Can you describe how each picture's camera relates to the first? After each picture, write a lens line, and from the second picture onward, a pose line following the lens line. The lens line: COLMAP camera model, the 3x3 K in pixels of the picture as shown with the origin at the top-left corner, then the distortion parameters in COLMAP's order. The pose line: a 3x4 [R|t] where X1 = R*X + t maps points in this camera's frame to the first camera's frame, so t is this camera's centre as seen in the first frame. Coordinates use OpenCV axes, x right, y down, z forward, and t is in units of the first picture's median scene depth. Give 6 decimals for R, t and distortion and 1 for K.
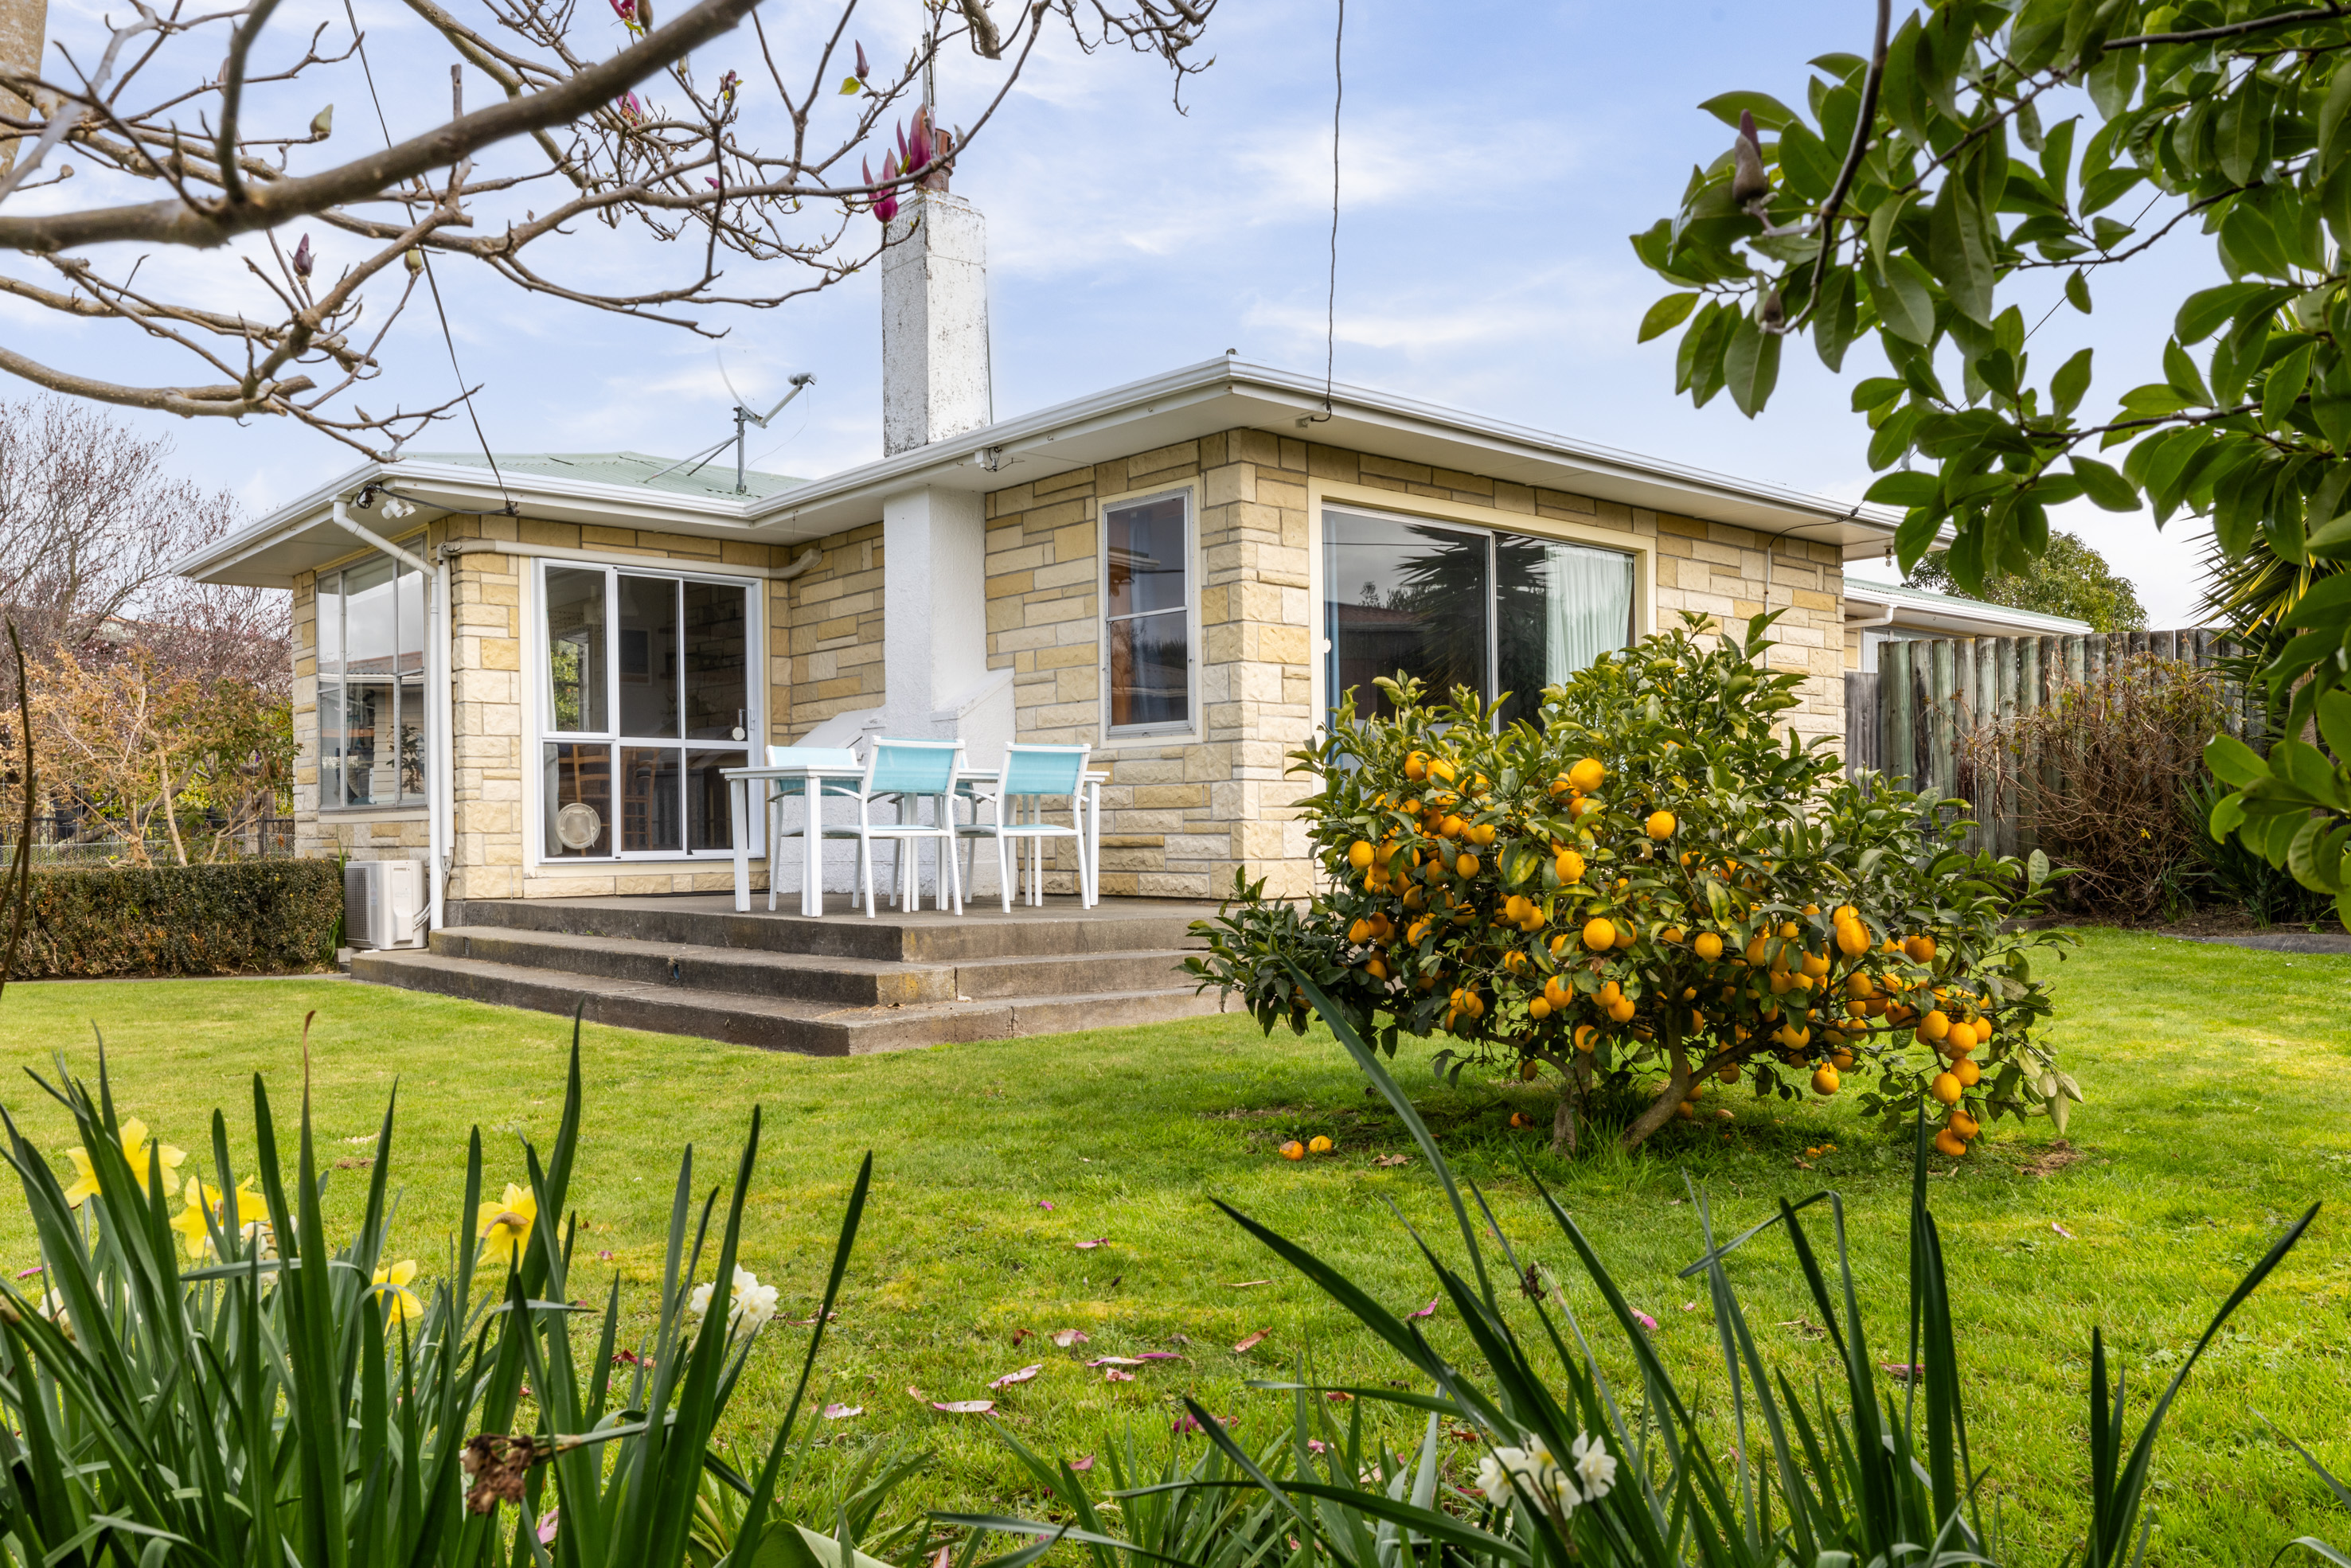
lens RADIAL K [[1817.9, 0, 1190.7], [0, 1817.9, 783.3], [0, 0, 1]] dist [0.016229, -0.000310]
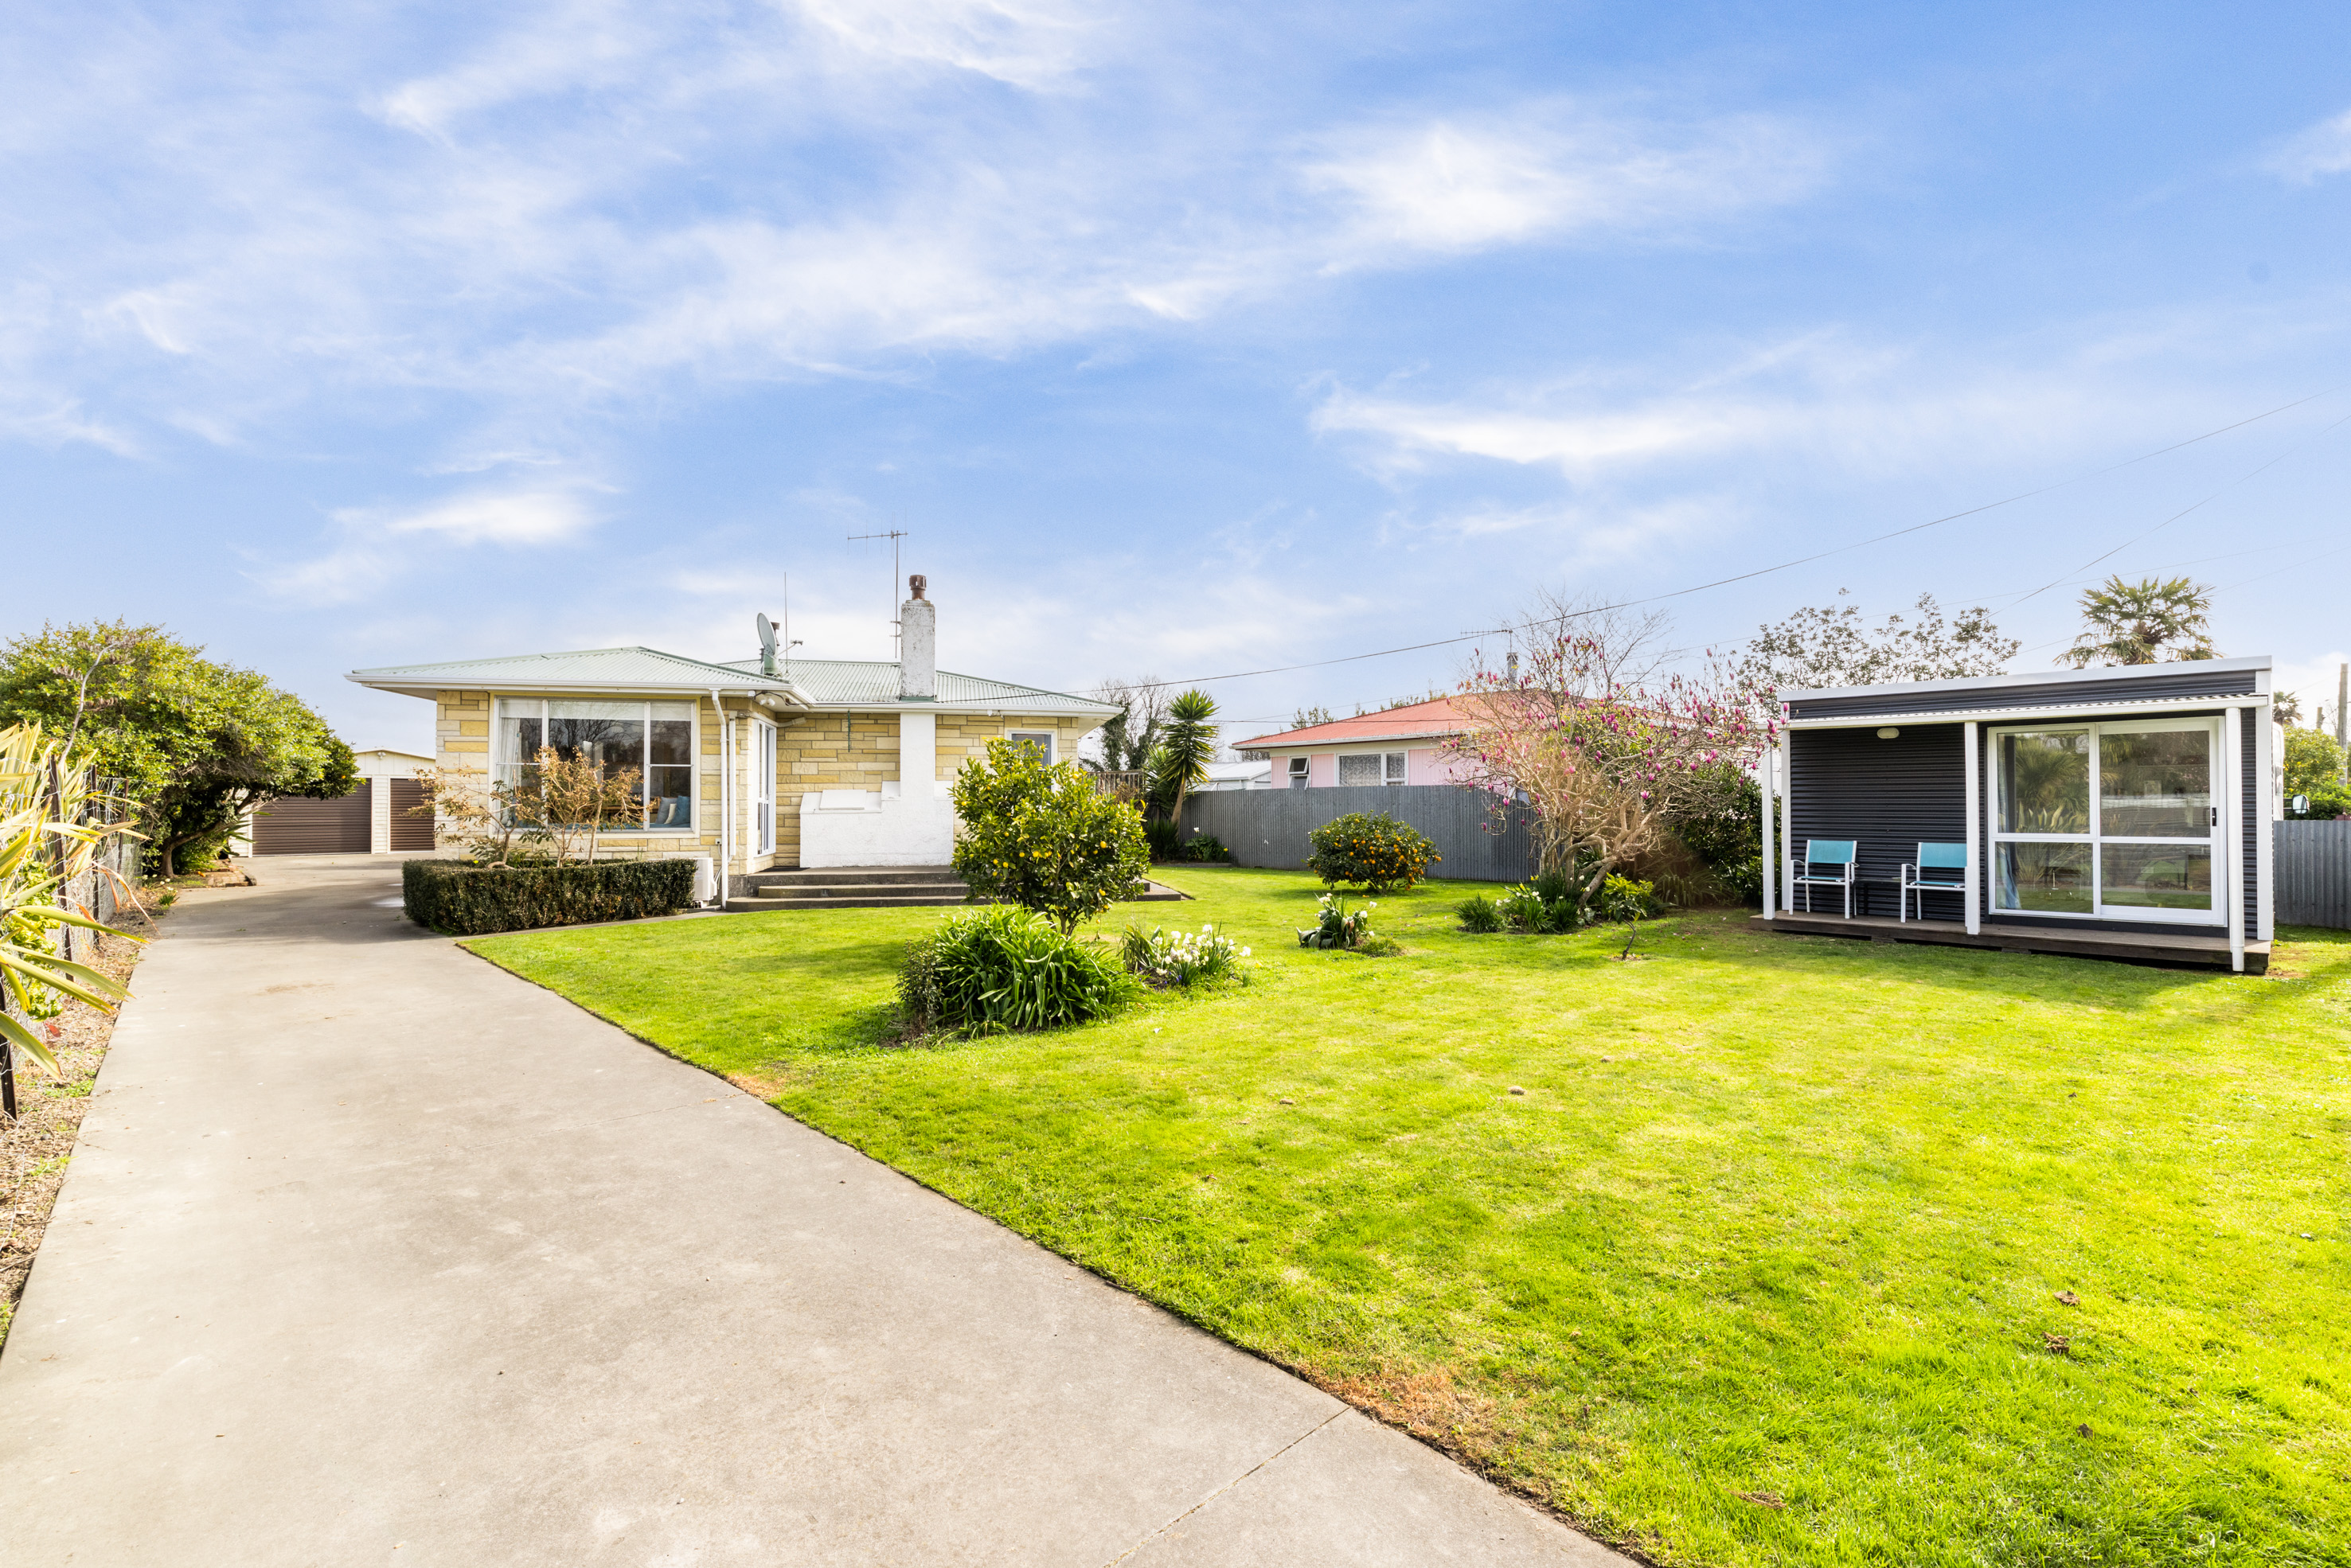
lens RADIAL K [[1036.9, 0, 1200.8], [0, 1036.9, 801.7], [0, 0, 1]] dist [-0.000796, 0.000881]
pose [[0.481819, 0.016359, 0.876118, -1.188088], [-0.027927, 0.999605, -0.003307, -0.034798], [-0.875826, -0.022874, 0.482085, -0.074776]]
